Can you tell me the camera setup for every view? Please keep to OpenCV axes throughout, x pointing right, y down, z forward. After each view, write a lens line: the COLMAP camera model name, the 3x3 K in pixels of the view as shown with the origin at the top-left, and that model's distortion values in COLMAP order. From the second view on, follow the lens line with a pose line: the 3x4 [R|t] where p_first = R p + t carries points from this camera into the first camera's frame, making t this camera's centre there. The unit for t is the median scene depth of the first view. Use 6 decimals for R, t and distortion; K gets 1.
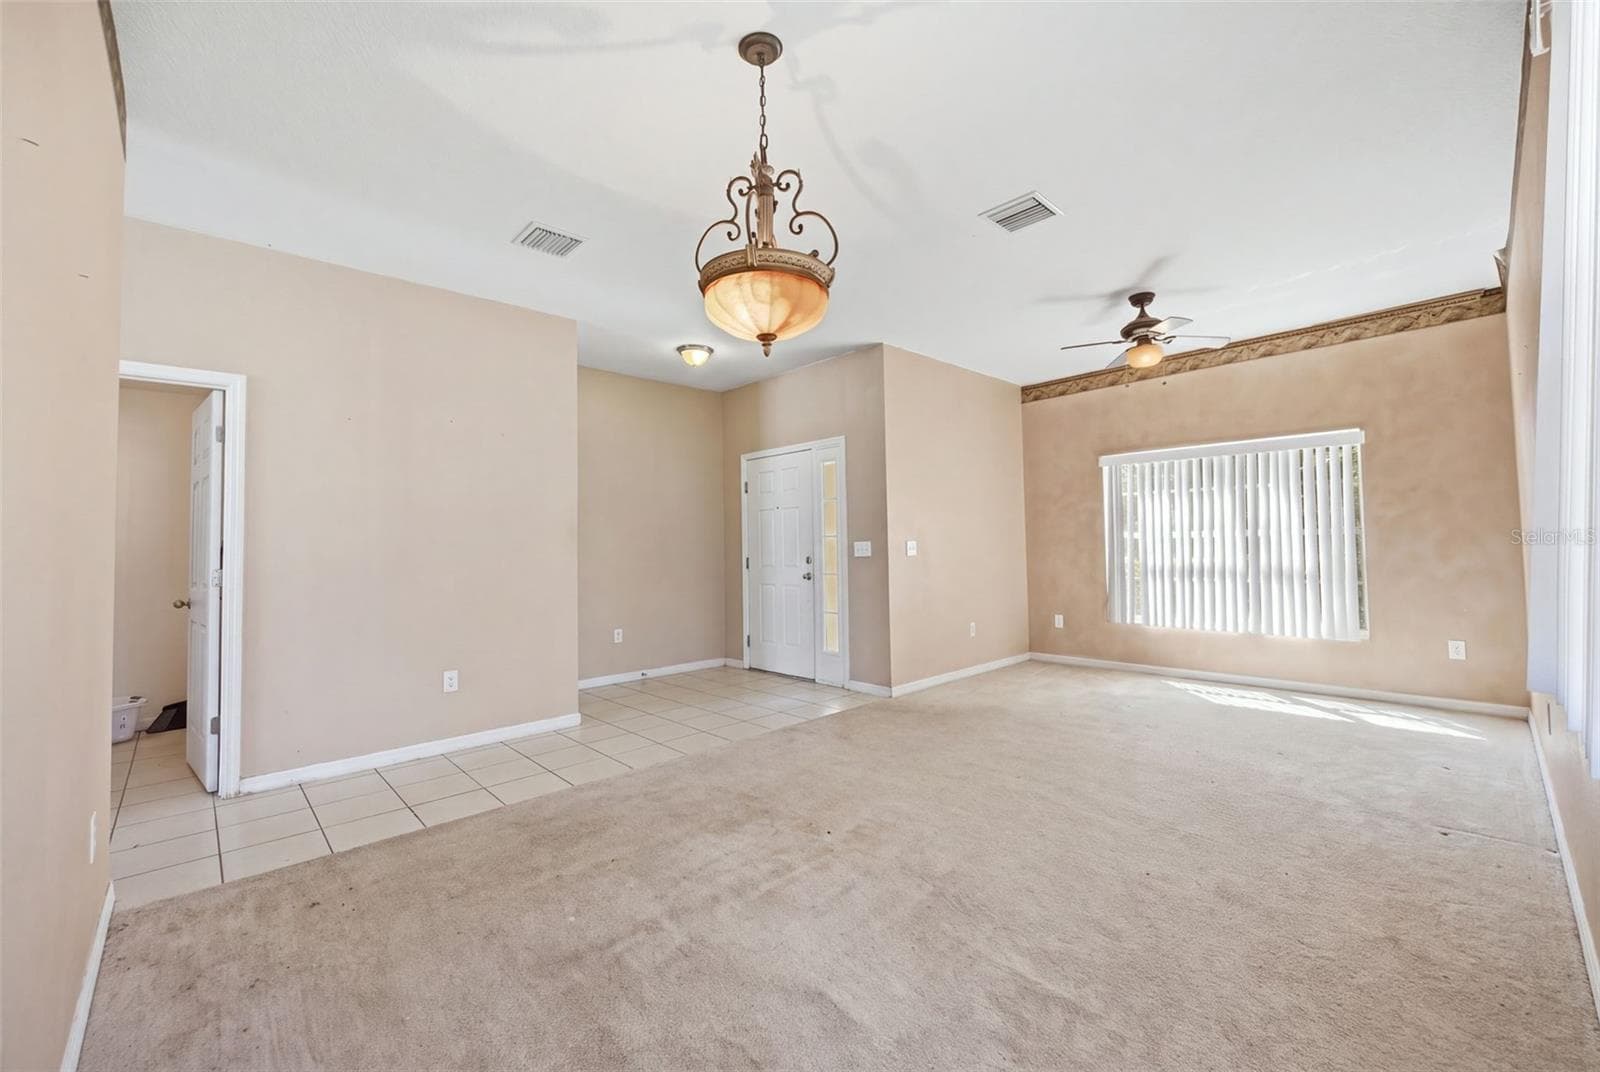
lens RADIAL K [[617.1, 0, 805.5], [0, 617.1, 539.1], [0, 0, 1]] dist [0.000186, 0.000260]
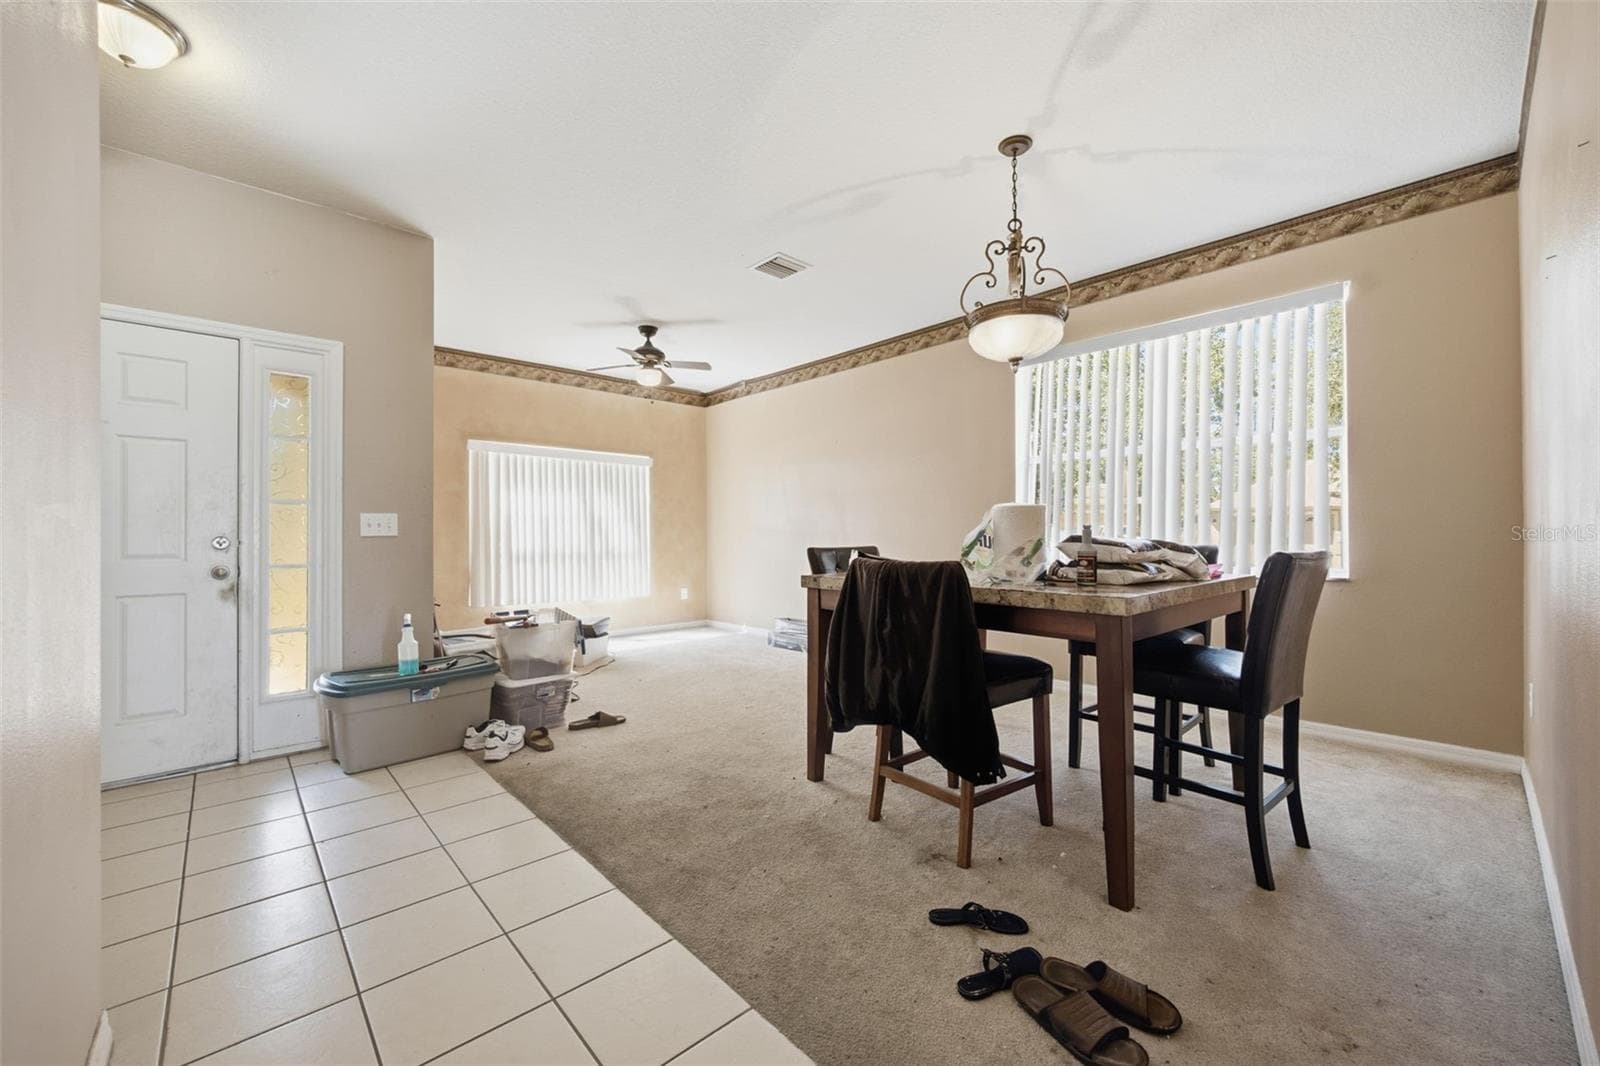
lens RADIAL K [[587.6, 0, 800.0], [0, 587.6, 533.0], [0, 0, 1]] dist [-0.000981, -0.000158]
pose [[0.063144, 0.018613, 0.997831, -0.507797], [-0.013761, 0.999747, -0.017778, 0.030309], [-0.997910, -0.012609, 0.063385, 0.509592]]
